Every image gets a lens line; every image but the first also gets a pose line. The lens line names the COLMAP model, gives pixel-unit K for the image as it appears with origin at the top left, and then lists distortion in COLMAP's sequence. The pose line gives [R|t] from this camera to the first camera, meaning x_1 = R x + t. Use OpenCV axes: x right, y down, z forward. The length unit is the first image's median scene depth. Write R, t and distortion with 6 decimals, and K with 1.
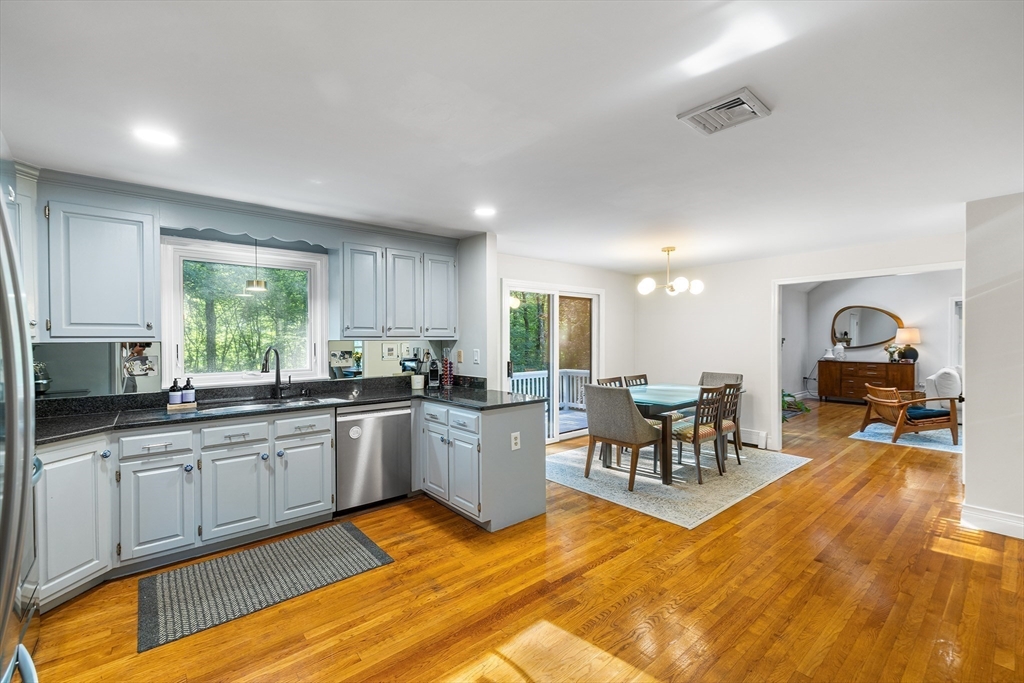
lens RADIAL K [[431.2, 0, 510.6], [0, 431.2, 342.3], [0, 0, 1]] dist [0.002592, -0.000012]
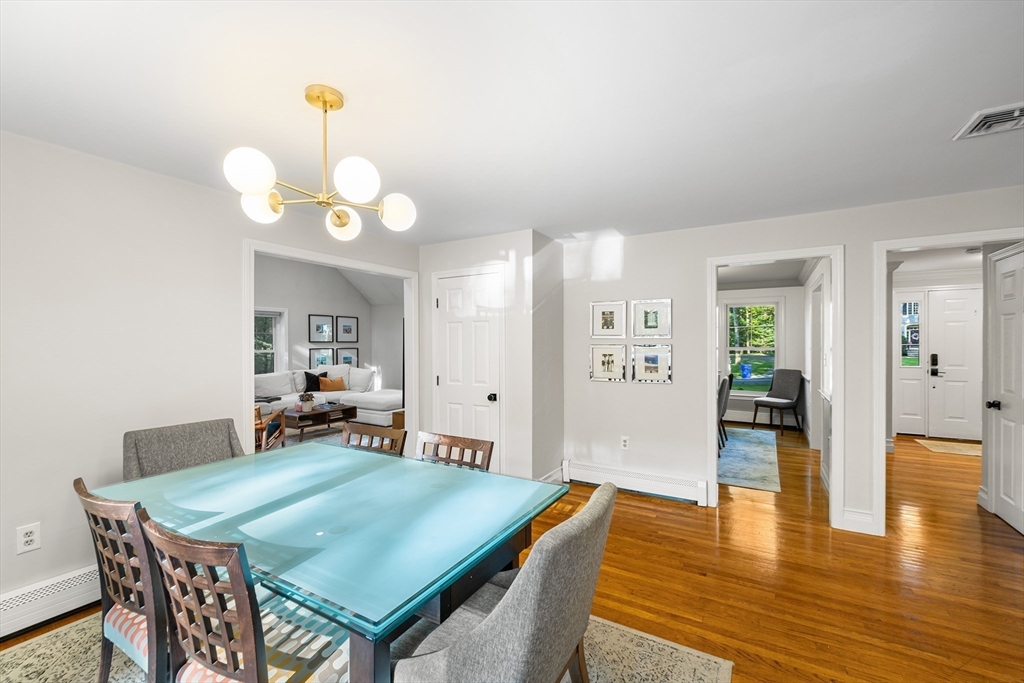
lens RADIAL K [[431.2, 0, 510.7], [0, 431.2, 343.3], [0, 0, 1]] dist [0.002592, -0.000012]
pose [[-0.325661, 0.002799, 0.945483, -0.052029], [0.008228, 0.999966, -0.000126, -0.011718], [-0.945451, 0.007738, -0.325673, 1.532182]]
